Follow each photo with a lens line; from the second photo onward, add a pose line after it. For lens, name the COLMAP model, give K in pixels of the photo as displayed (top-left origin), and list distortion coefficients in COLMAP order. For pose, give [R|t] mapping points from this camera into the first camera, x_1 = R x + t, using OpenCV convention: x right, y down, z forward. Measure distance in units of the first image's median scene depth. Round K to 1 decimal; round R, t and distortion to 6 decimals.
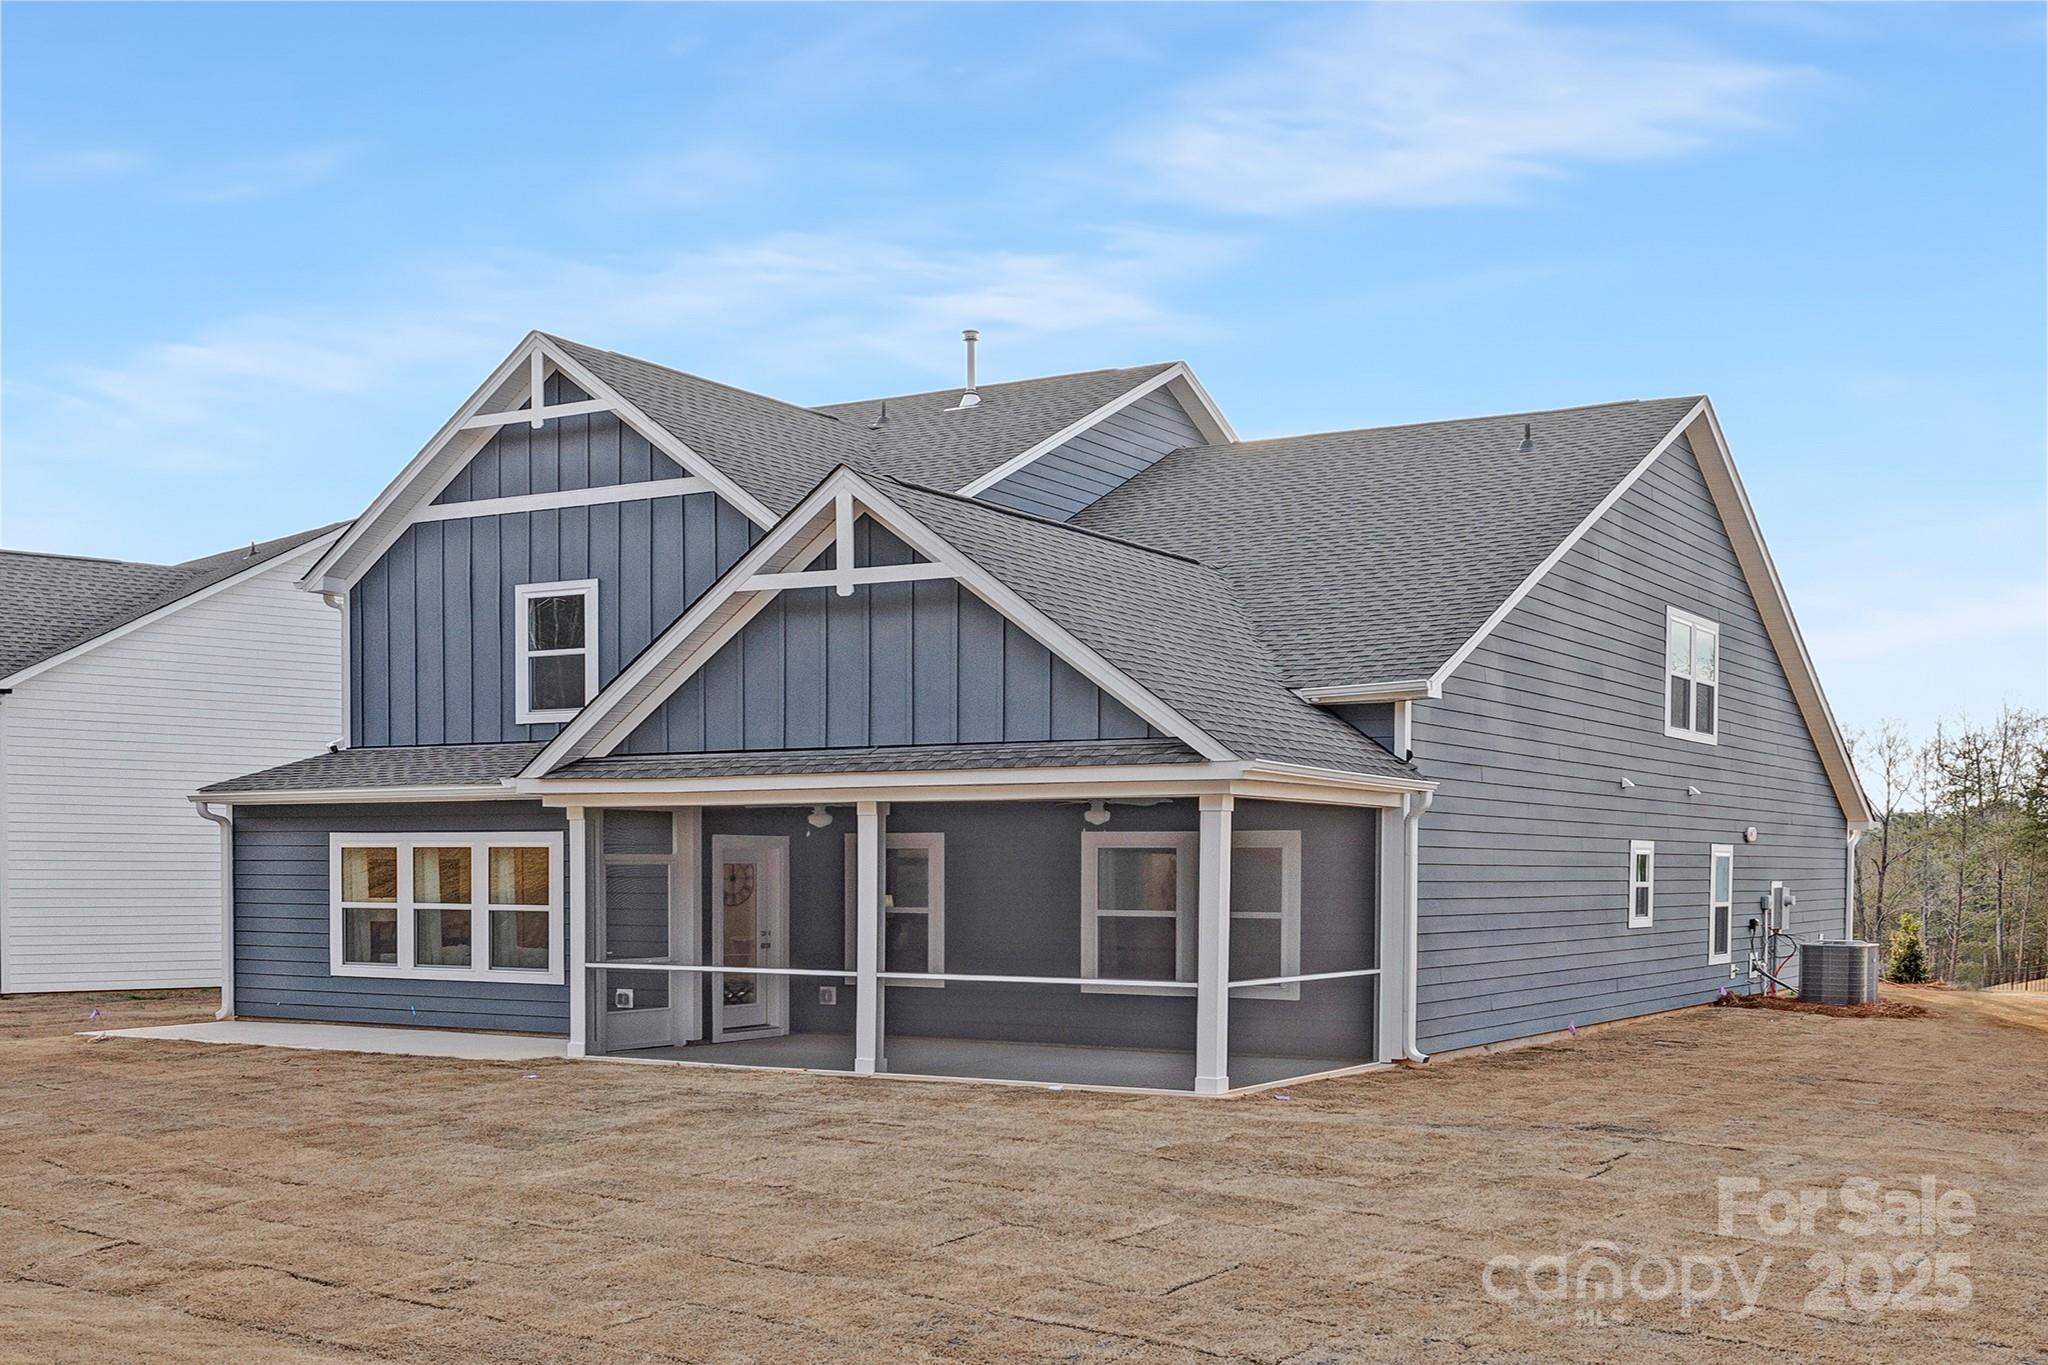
lens RADIAL K [[888.2, 0, 1027.5], [0, 888.2, 659.9], [0, 0, 1]] dist [-0.000723, 0.000245]
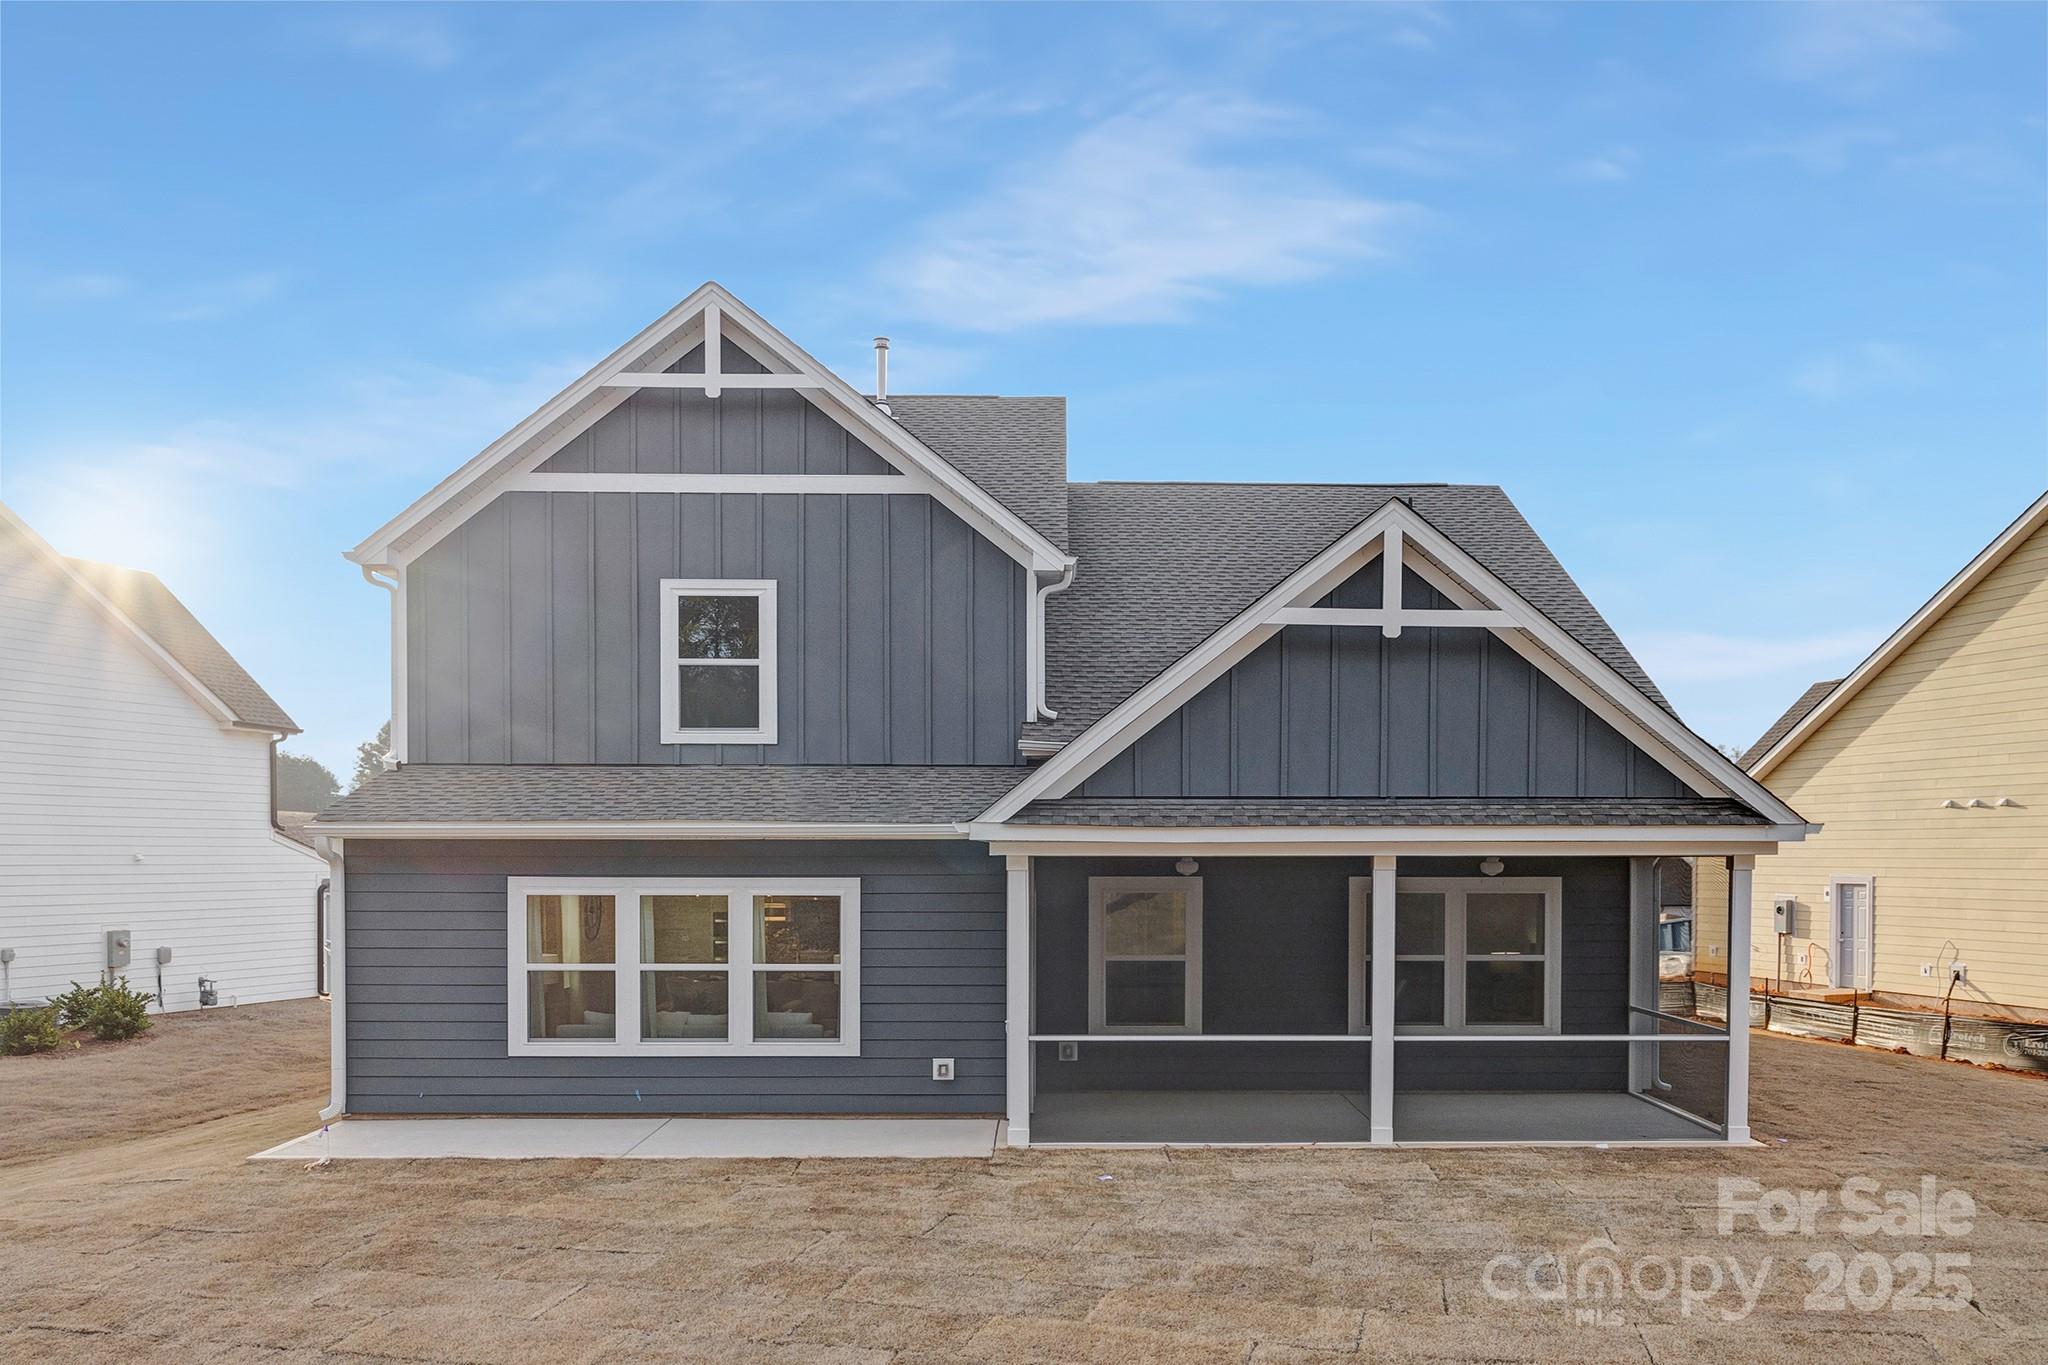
lens RADIAL K [[901.4, 0, 1024.0], [0, 901.4, 682.5], [0, 0, 1]] dist [-0.002828, -0.000176]
pose [[0.969525, 0.056654, 0.238350, -0.548040], [-0.055511, 0.998392, -0.011512, 0.005636], [-0.238619, -0.002070, 0.971111, 0.109682]]
